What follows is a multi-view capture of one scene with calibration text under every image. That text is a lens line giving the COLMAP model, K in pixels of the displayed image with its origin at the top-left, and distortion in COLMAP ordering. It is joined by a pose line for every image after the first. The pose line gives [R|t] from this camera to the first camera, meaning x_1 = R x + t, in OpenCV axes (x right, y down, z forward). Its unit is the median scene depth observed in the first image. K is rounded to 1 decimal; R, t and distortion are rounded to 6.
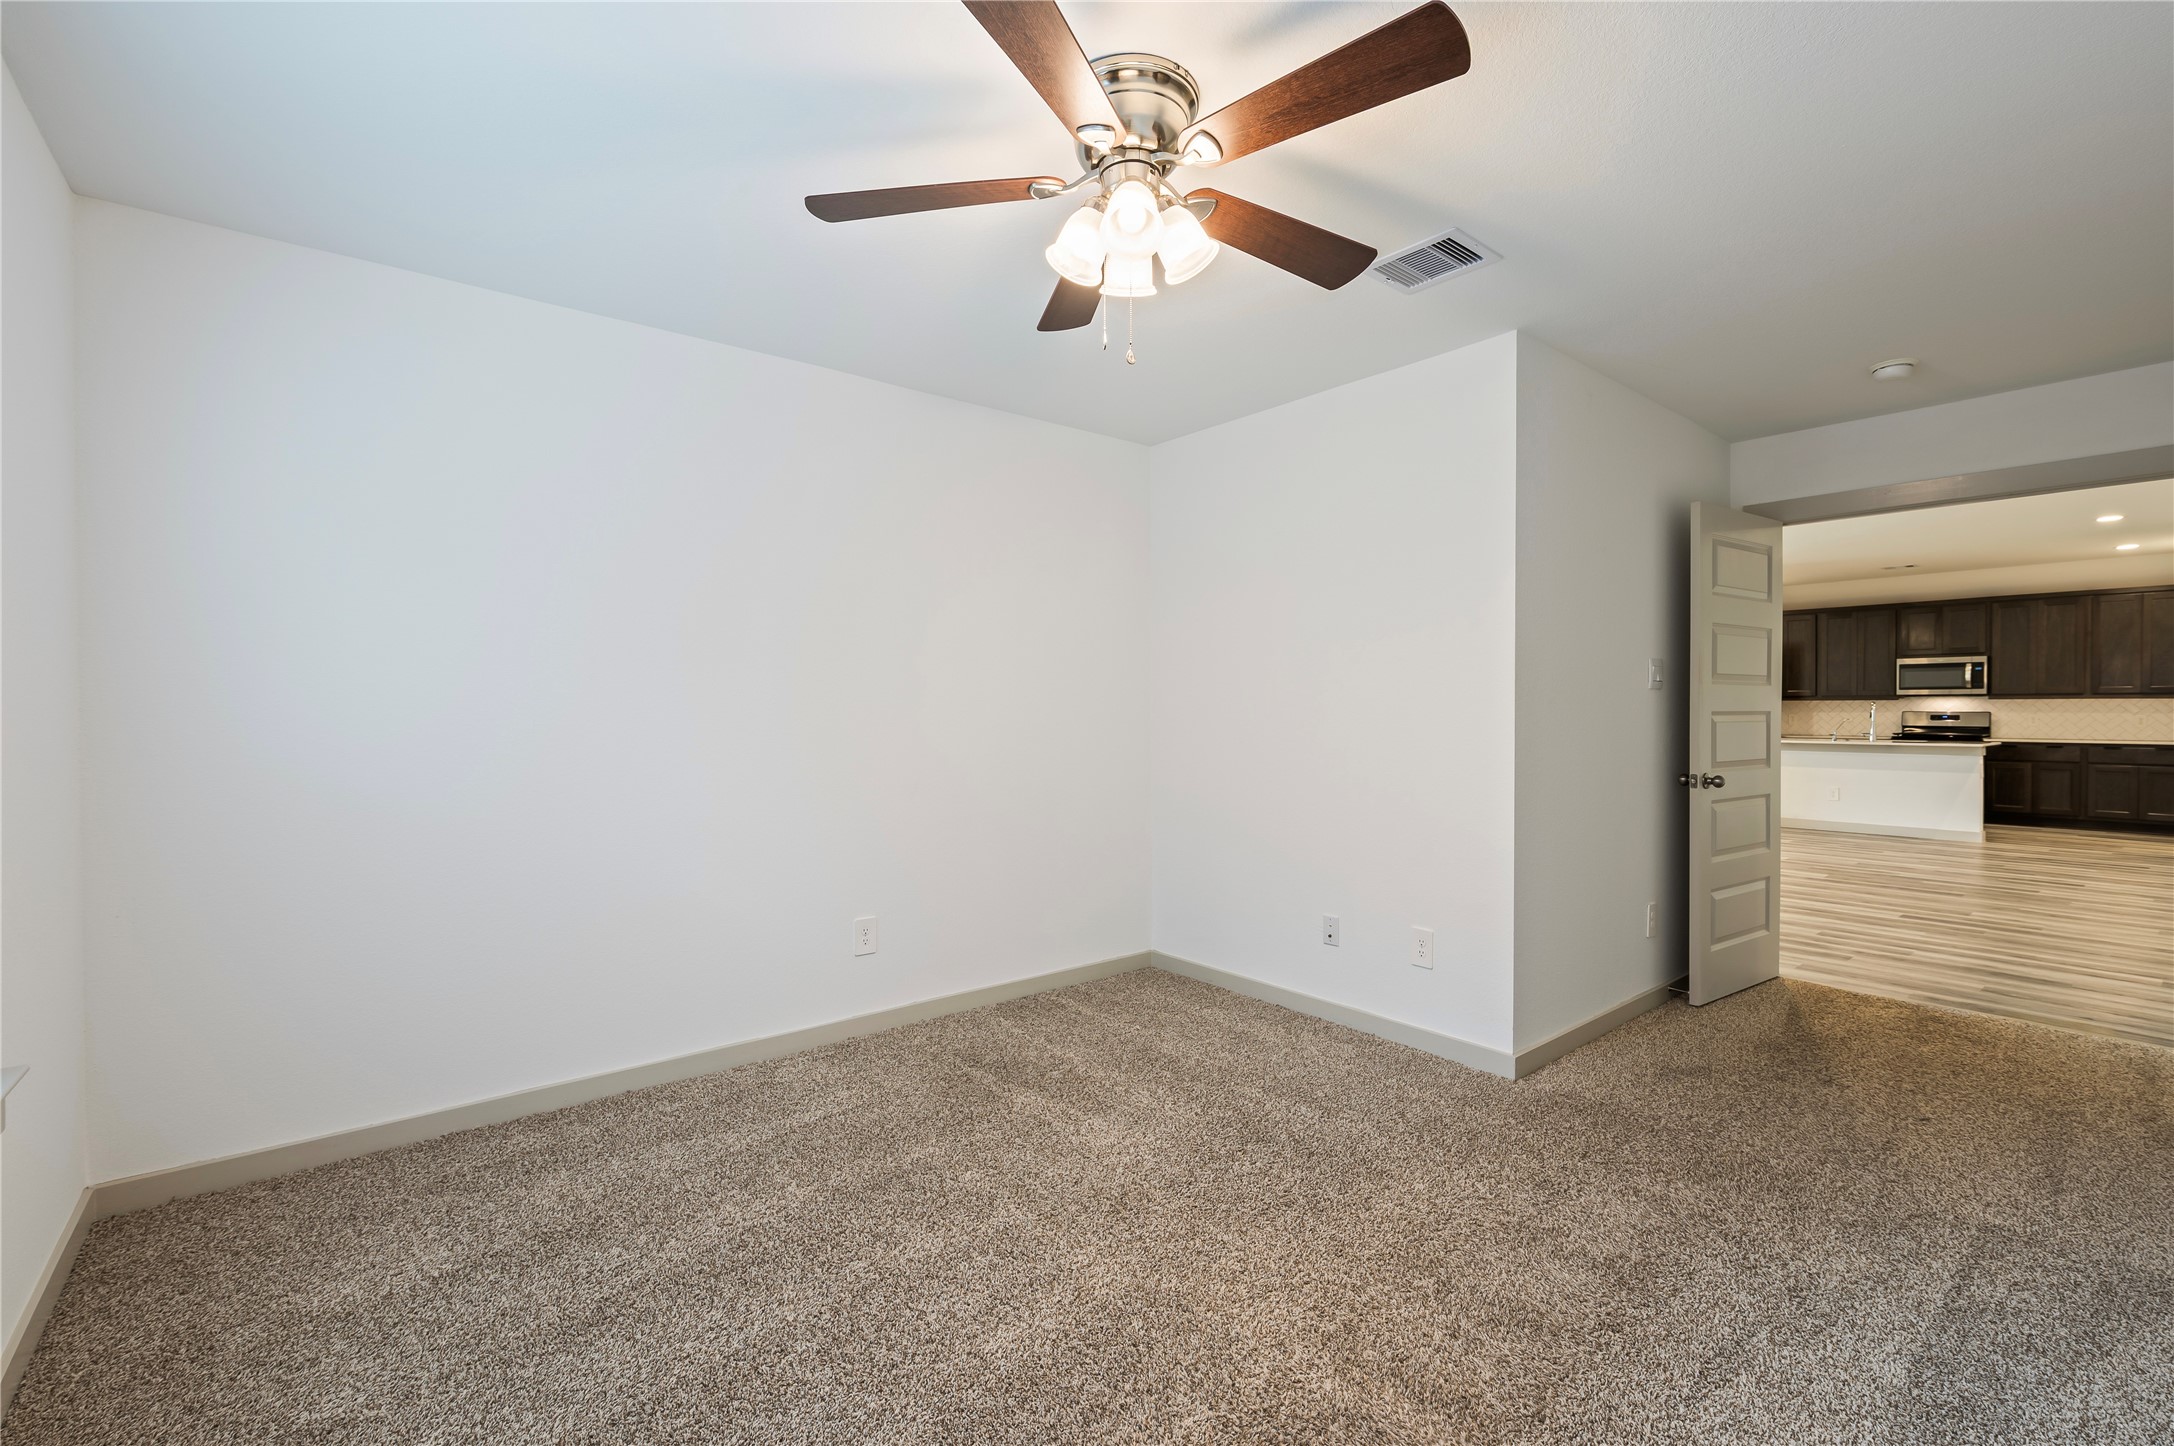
lens RADIAL K [[977.0, 0, 1093.0], [0, 977.0, 701.3], [0, 0, 1]] dist [-0.001470, -0.000432]
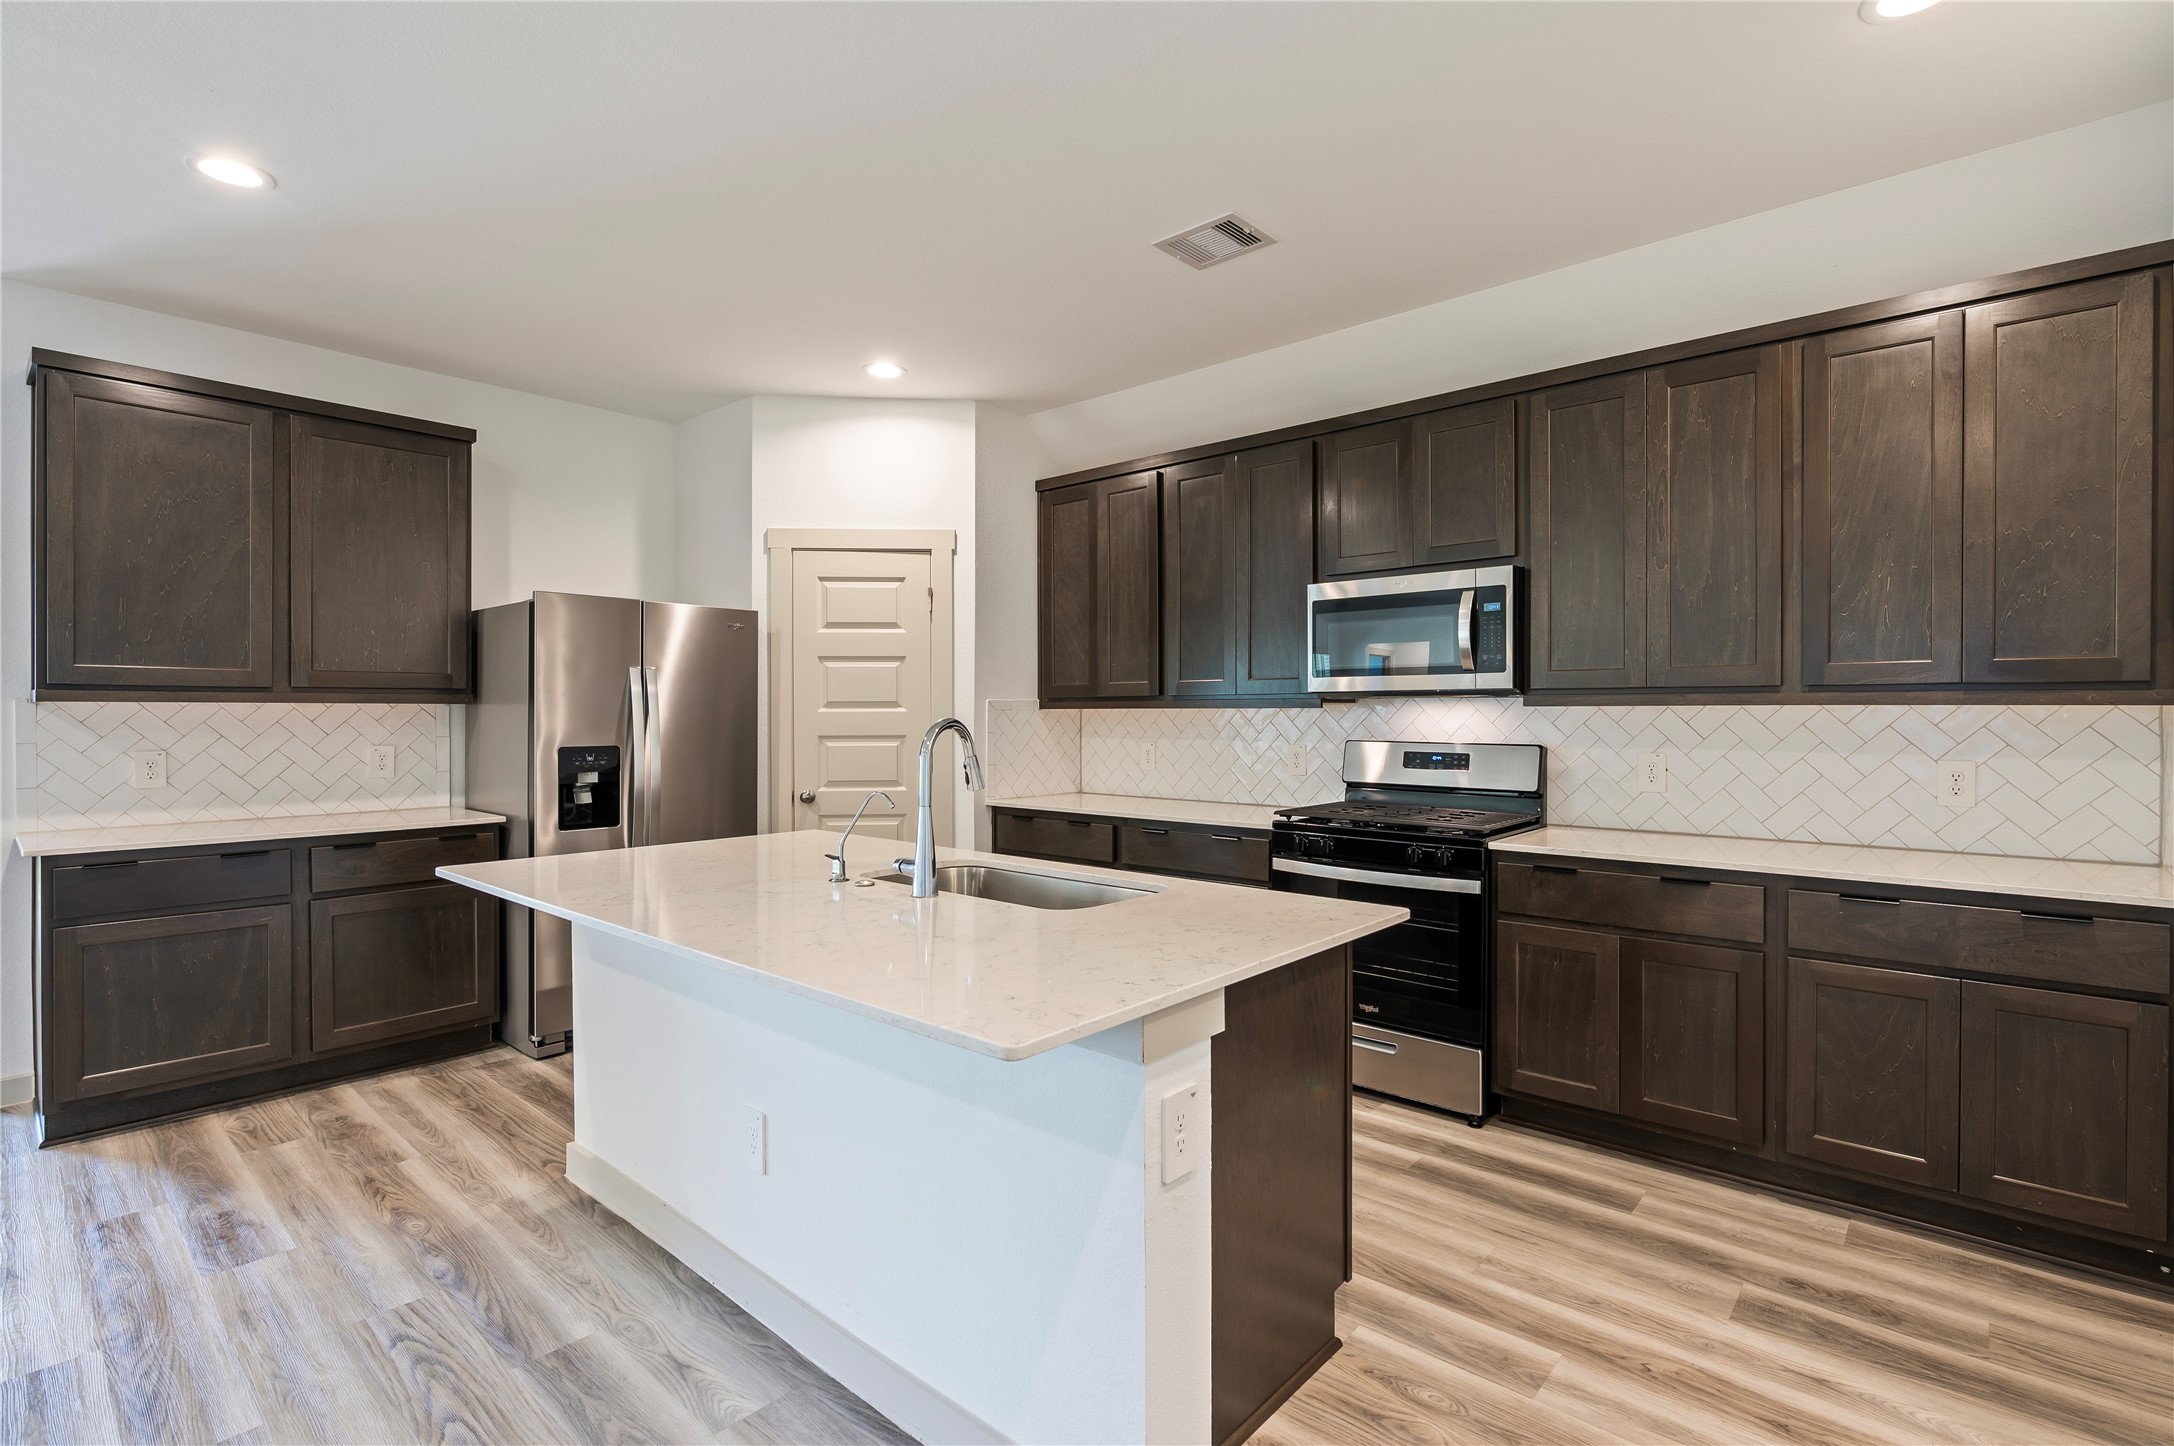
lens RADIAL K [[1020.2, 0, 1086.4], [0, 1020.2, 718.5], [0, 0, 1]] dist [-0.004009, -0.000528]
pose [[0.985316, 0.003467, 0.170707, 0.724676], [-0.004241, 0.999982, 0.004167, 0.001245], [-0.170689, -0.004830, 0.985313, 0.701185]]
